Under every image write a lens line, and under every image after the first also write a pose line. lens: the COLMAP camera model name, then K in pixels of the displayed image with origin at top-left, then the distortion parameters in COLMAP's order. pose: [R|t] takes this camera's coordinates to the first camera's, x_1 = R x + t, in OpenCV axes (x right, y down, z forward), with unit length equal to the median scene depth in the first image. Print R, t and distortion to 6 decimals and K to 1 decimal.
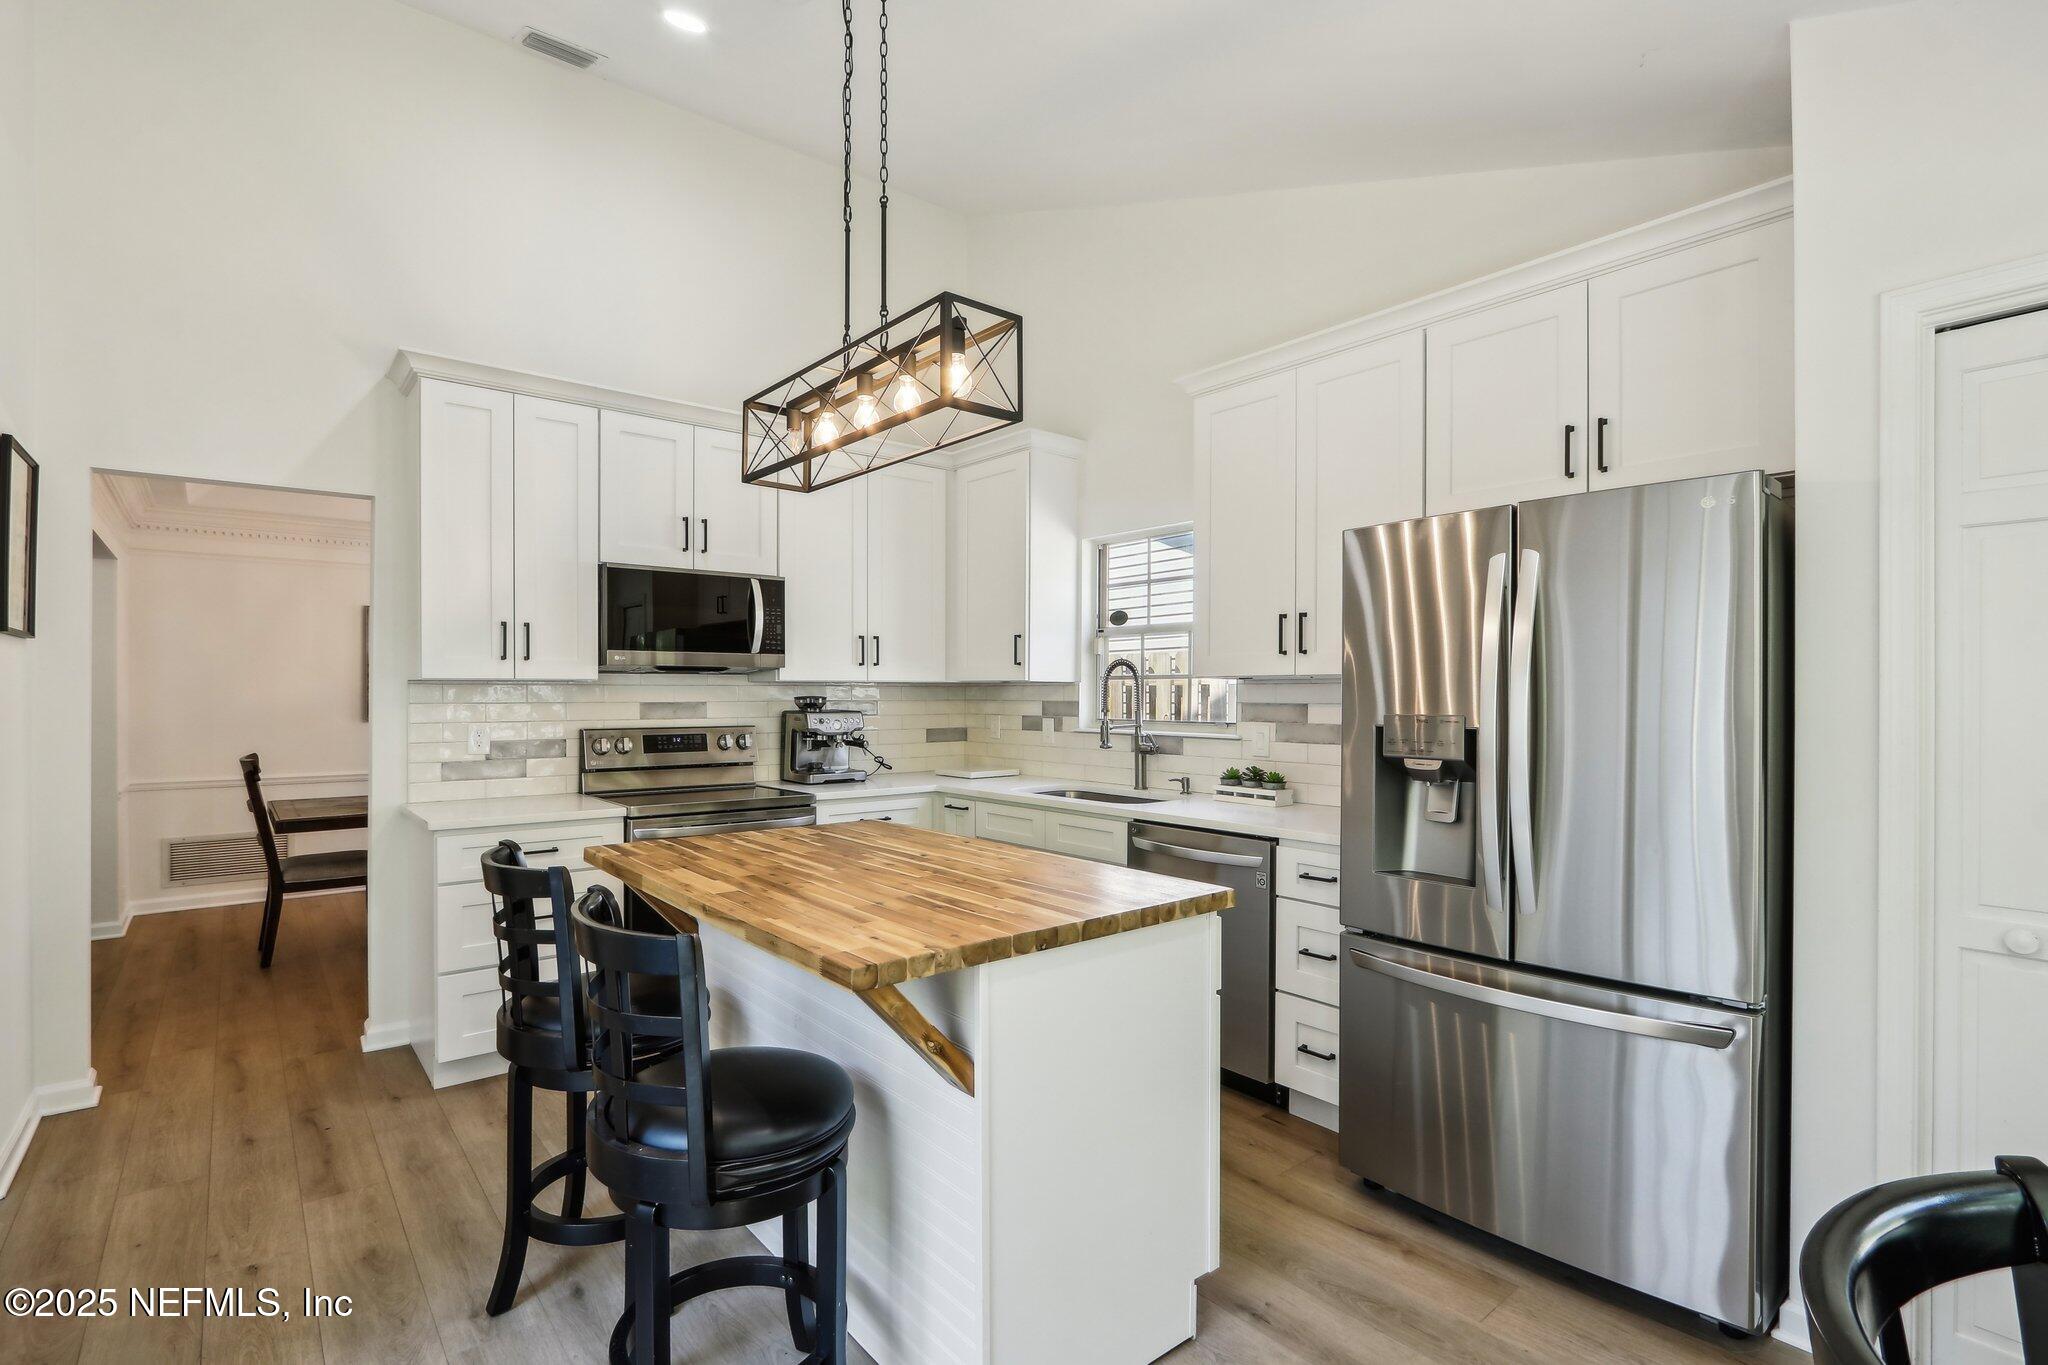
lens RADIAL K [[974.1, 0, 1026.7], [0, 974.1, 693.8], [0, 0, 1]] dist [0.000828, -0.000676]
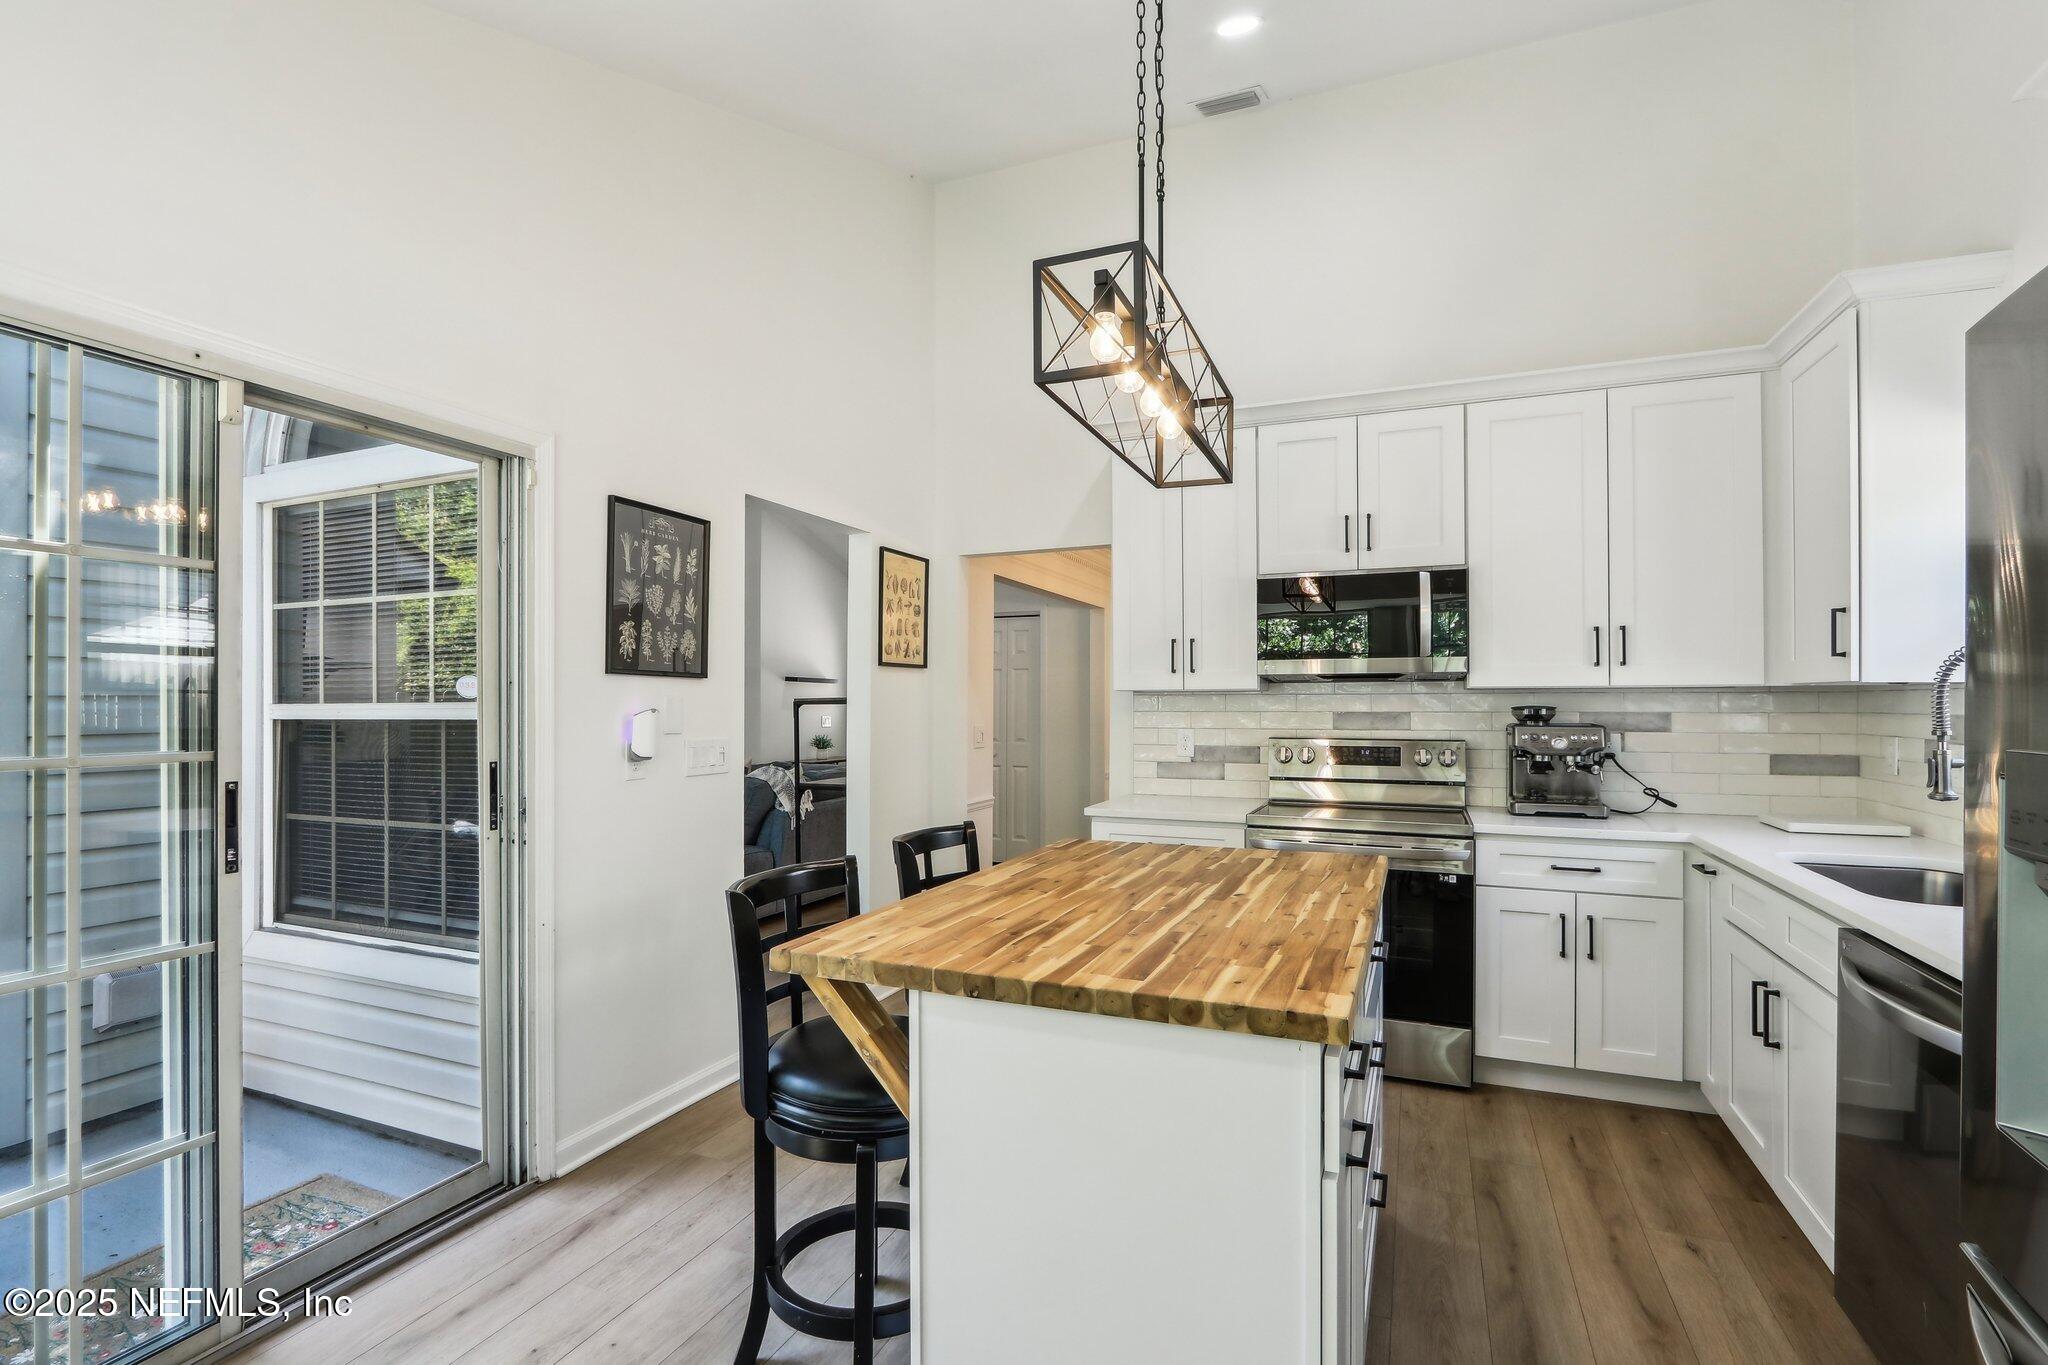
lens RADIAL K [[974.1, 0, 973.8], [0, 974.1, 703.6], [0, 0, 1]] dist [0.000828, -0.000676]
pose [[0.439935, 0.000038, -0.898030, 0.321913], [0.001543, 0.999998, 0.000798, -0.000740], [0.898028, -0.001737, 0.439934, 0.245405]]
